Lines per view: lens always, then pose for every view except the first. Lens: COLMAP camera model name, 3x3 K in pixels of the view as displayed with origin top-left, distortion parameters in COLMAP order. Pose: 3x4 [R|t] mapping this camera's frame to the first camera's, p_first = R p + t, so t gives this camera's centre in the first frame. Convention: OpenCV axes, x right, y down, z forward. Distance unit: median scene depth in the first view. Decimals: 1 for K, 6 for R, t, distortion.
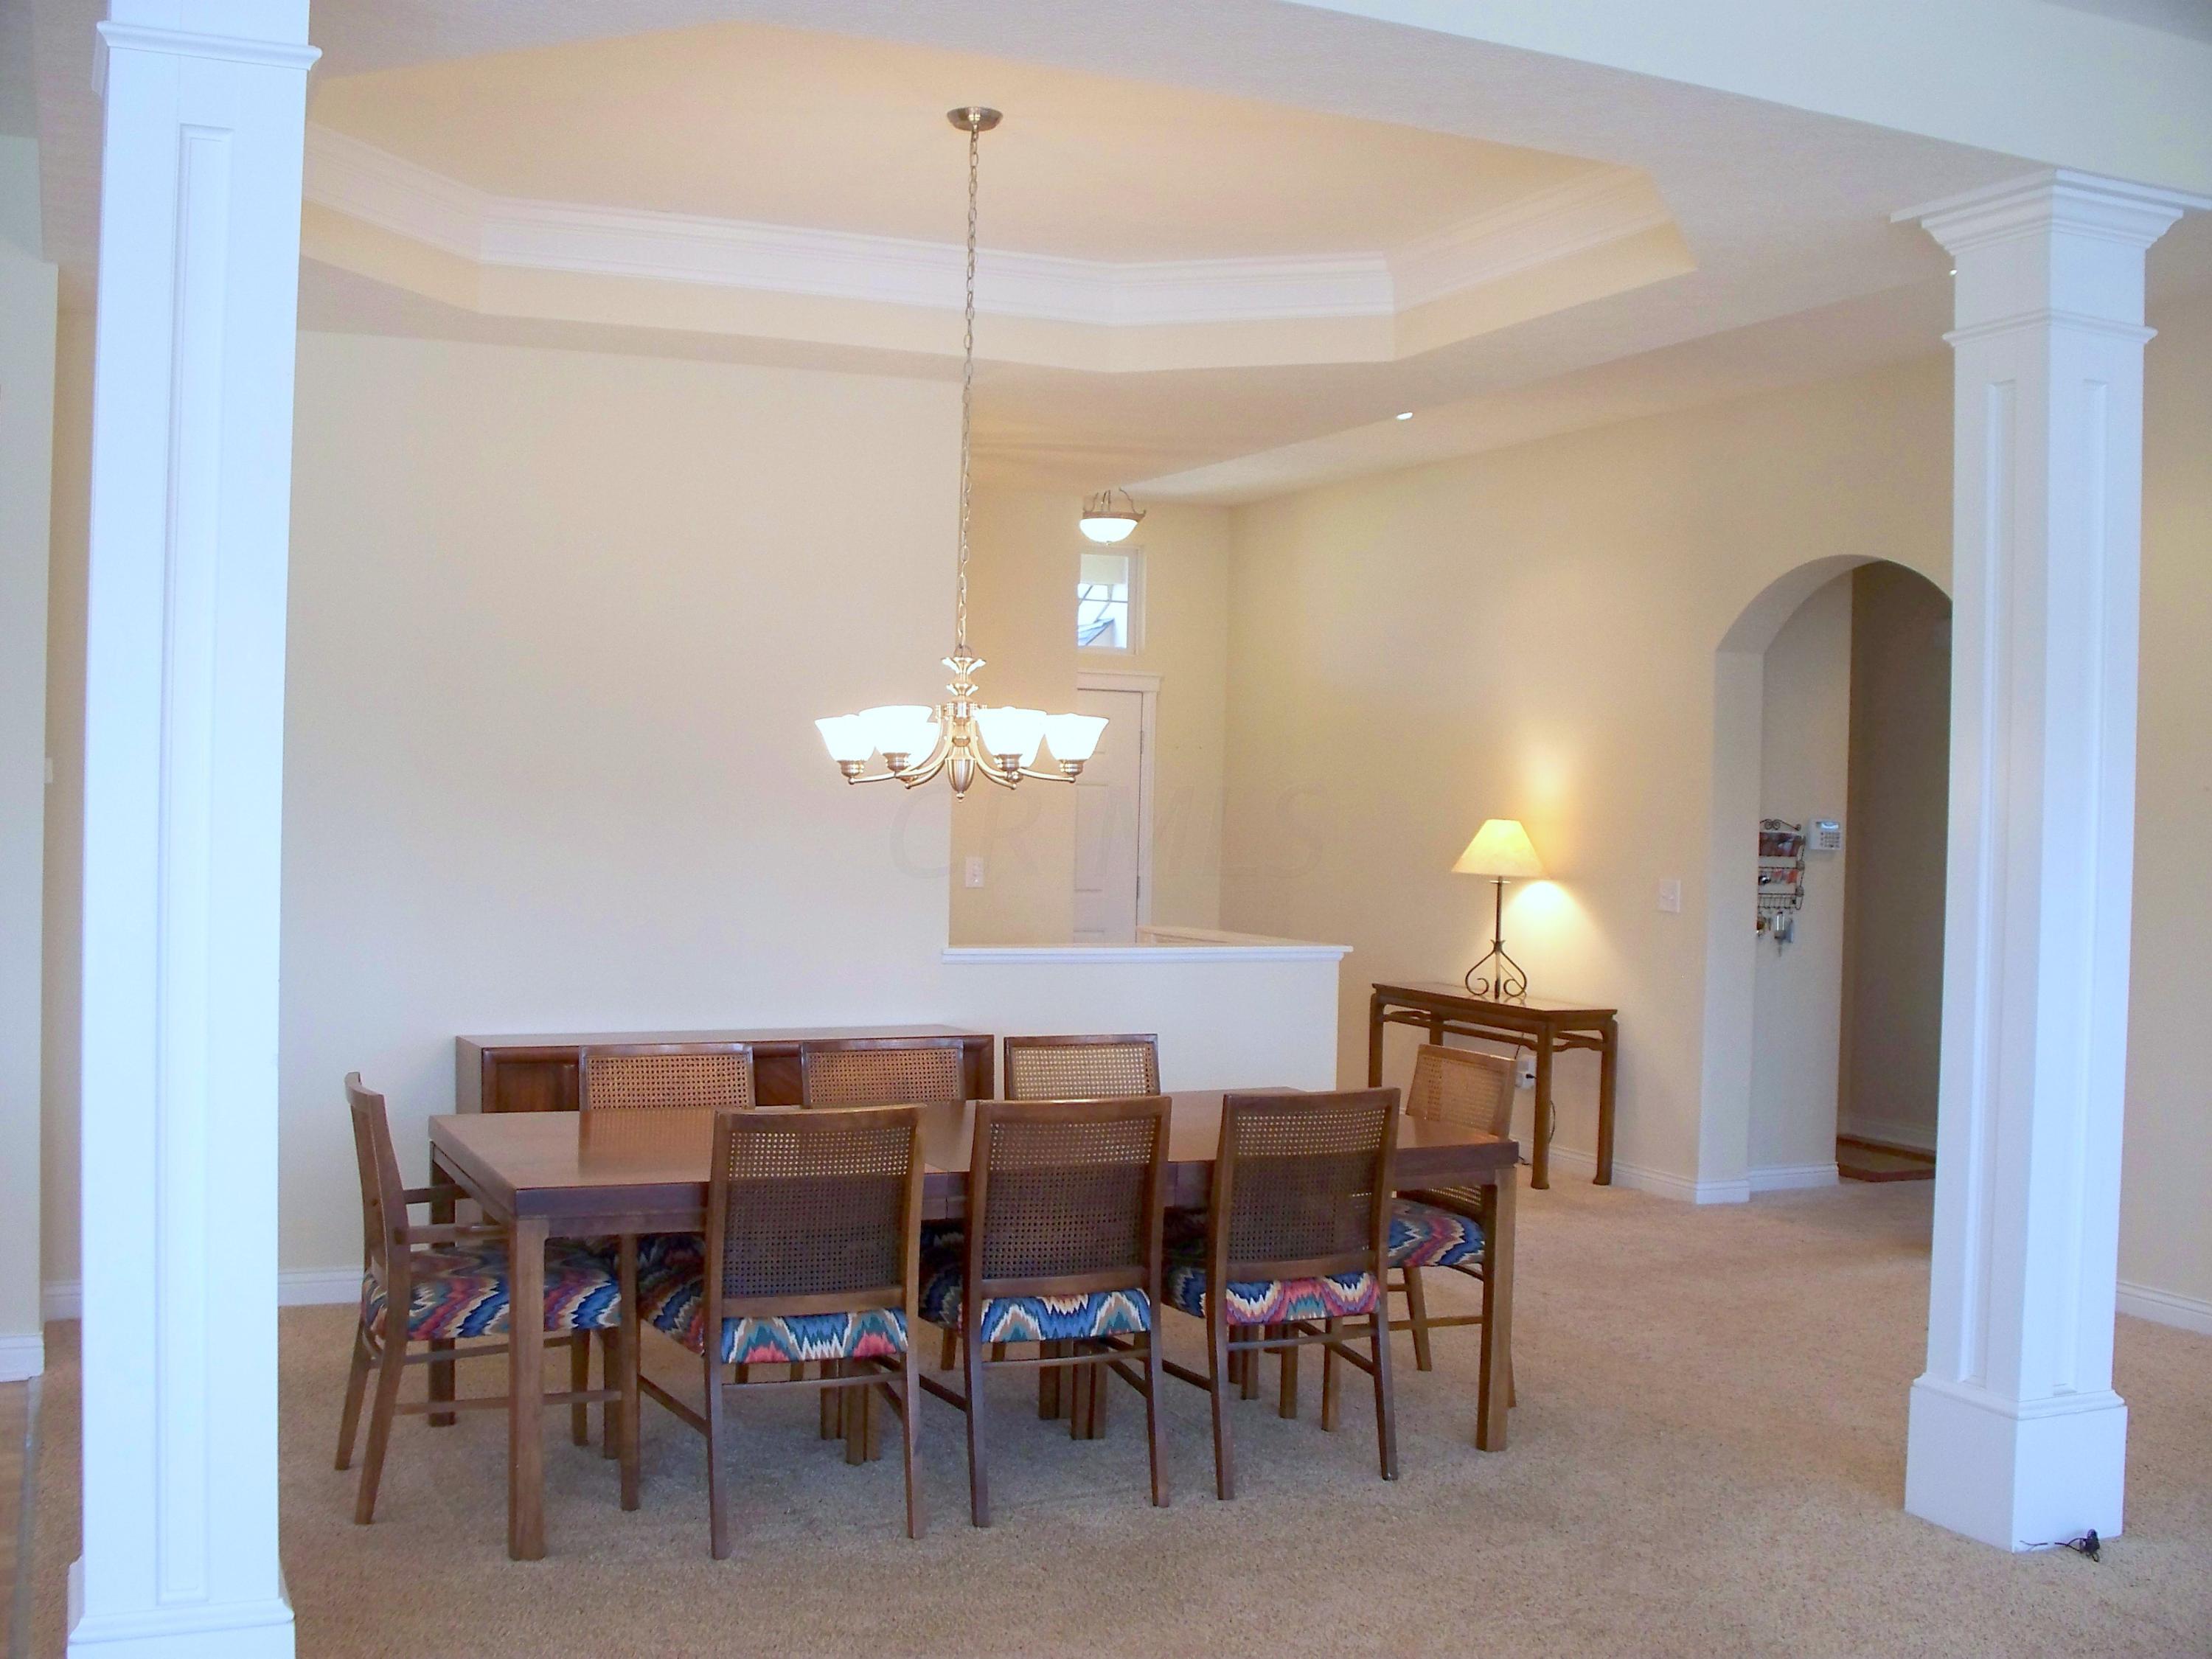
lens RADIAL K [[2324.3, 0, 1106.0], [0, 2324.3, 829.5], [0, 0, 1]] dist [0.011341, -0.183104]
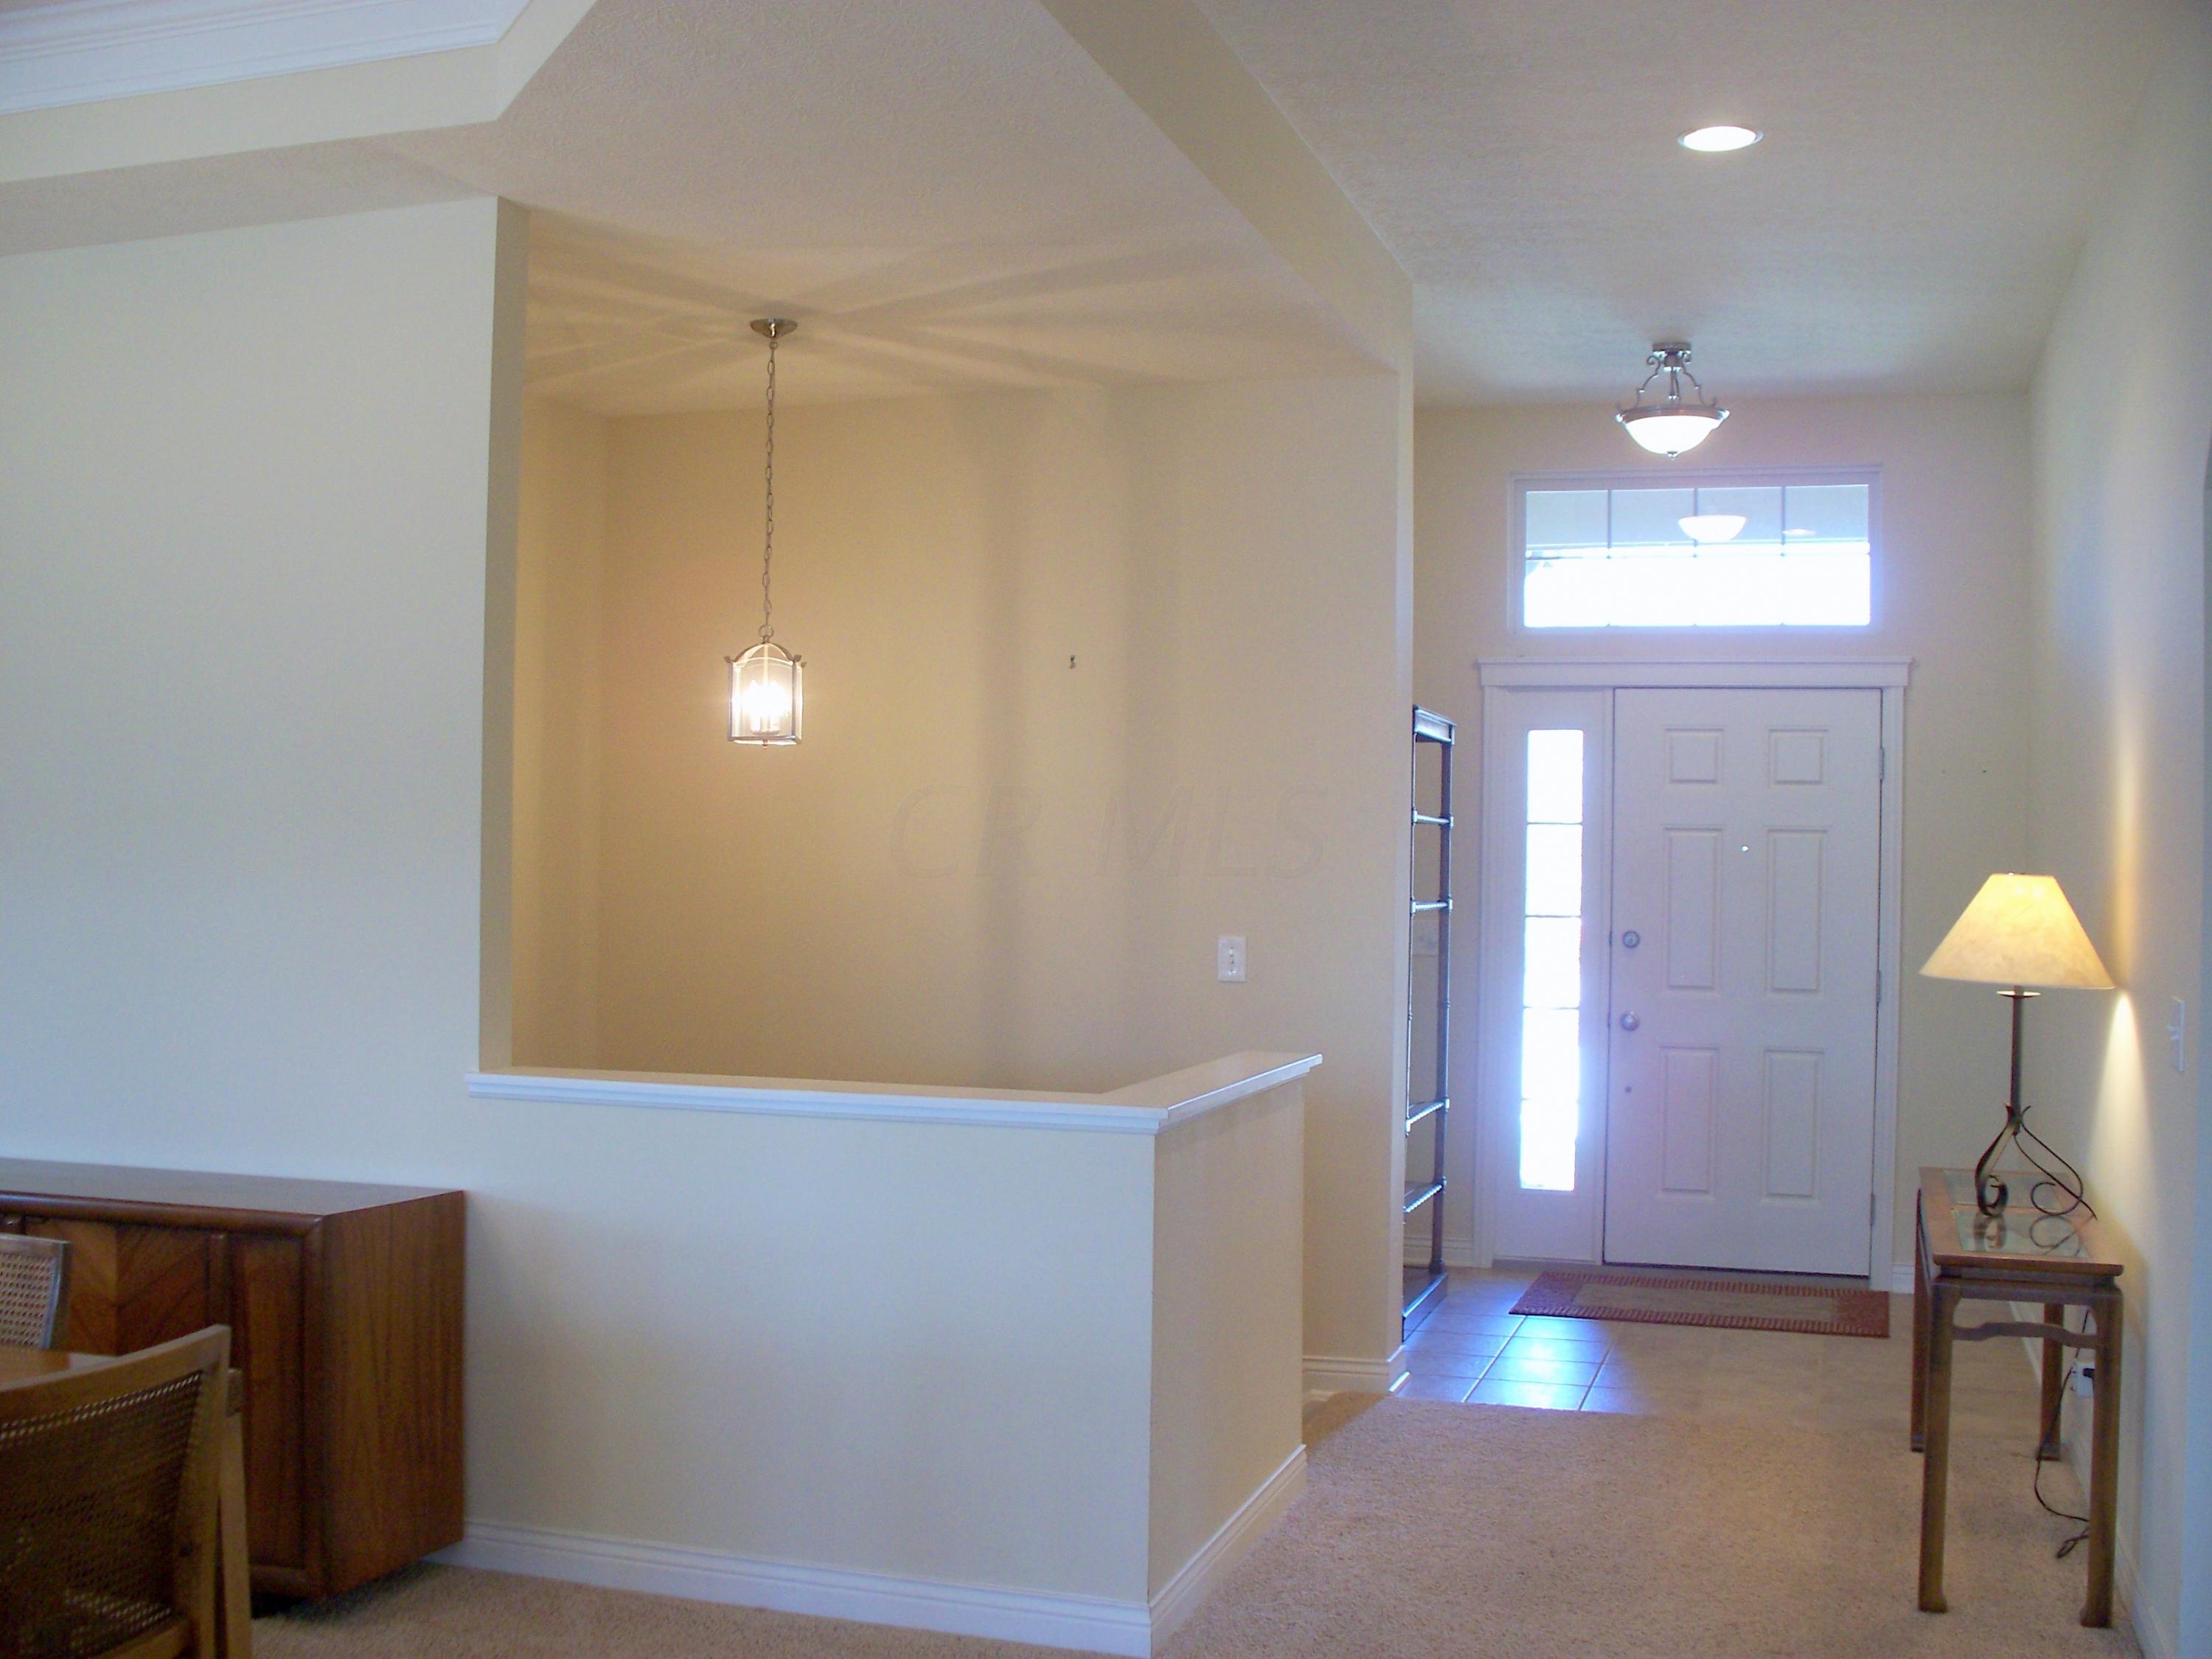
lens RADIAL K [[2379.4, 0, 1059.2], [0, 2379.4, 833.6], [0, 0, 1]] dist [-0.199735, 0.223351]
pose [[0.741300, -0.018557, -0.670917, 0.358464], [-0.004095, 0.999474, -0.032169, 0.004084], [0.671161, 0.026594, 0.740834, 0.470316]]
